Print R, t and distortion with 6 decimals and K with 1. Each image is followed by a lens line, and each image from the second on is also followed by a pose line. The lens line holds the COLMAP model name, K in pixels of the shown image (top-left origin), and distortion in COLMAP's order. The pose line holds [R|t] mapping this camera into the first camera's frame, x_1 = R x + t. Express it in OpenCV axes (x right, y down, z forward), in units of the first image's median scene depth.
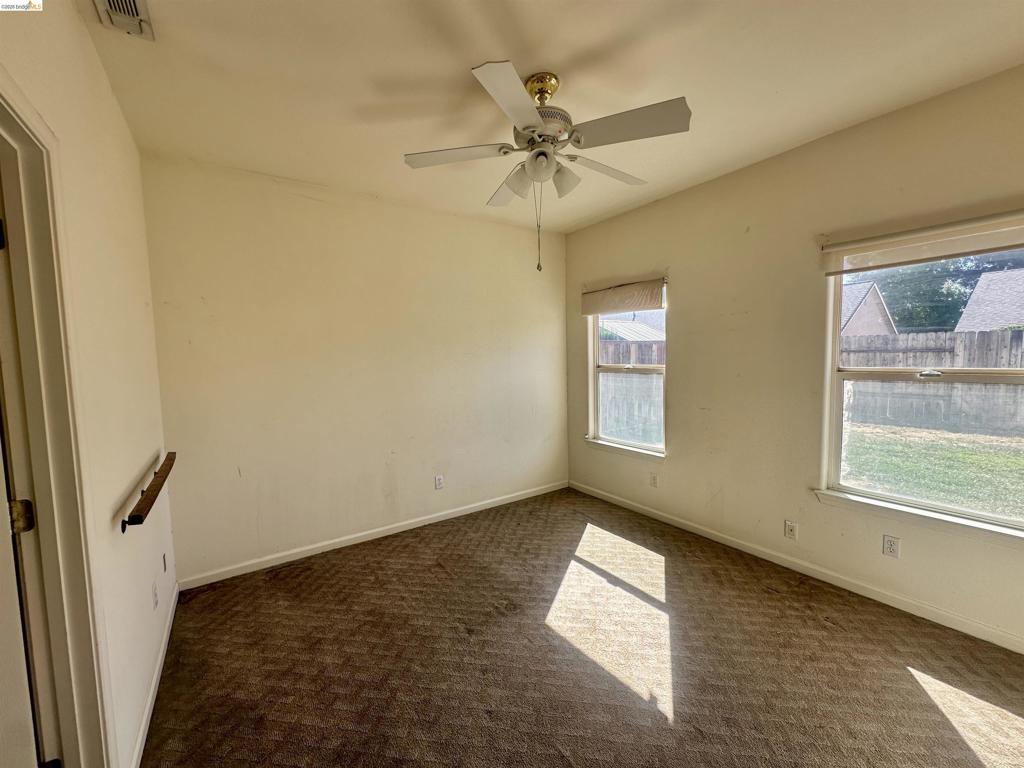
lens RADIAL K [[408.0, 0, 510.3], [0, 408.0, 380.0], [0, 0, 1]] dist [-0.004410, 0.001197]
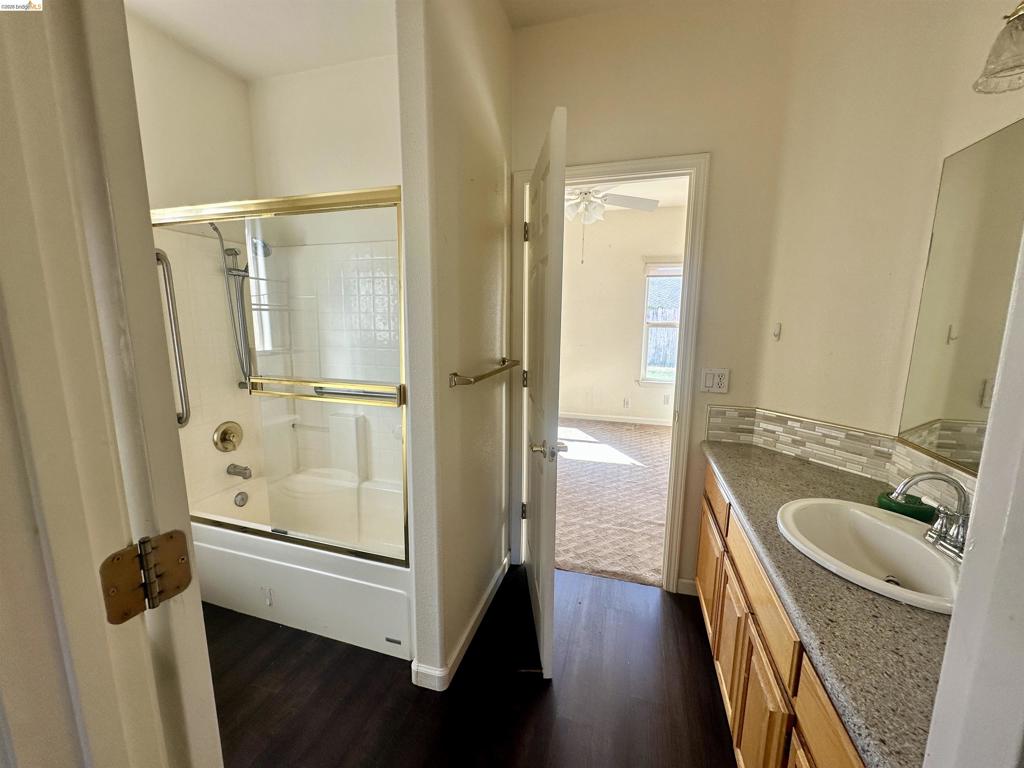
lens RADIAL K [[408.0, 0, 510.4], [0, 408.0, 384.7], [0, 0, 1]] dist [-0.004410, 0.001197]
pose [[0.781513, -0.077681, 0.619034, -1.118519], [0.028180, 0.995601, 0.089359, 0.100217], [-0.623253, -0.052390, 0.780264, -0.219585]]
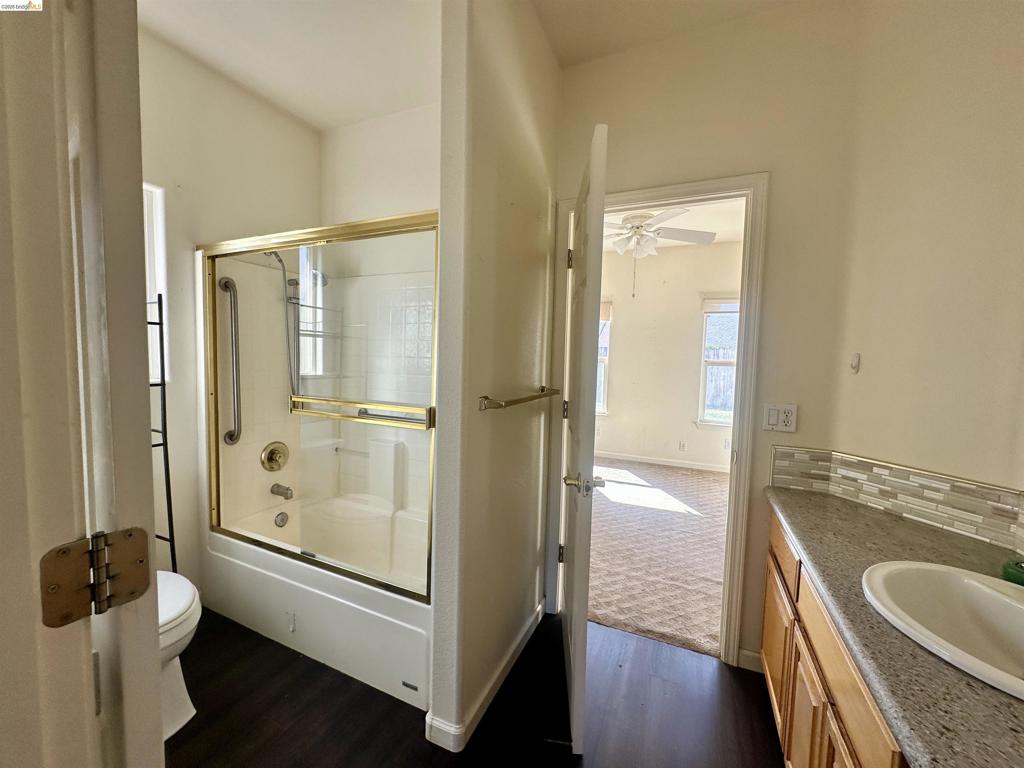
lens RADIAL K [[408.0, 0, 510.8], [0, 408.0, 385.7], [0, 0, 1]] dist [-0.004410, 0.001197]
pose [[0.855655, 0.003231, 0.517536, -1.075770], [0.000427, 0.999976, -0.006948, 0.123875], [-0.517546, 0.006166, 0.855633, -0.208849]]
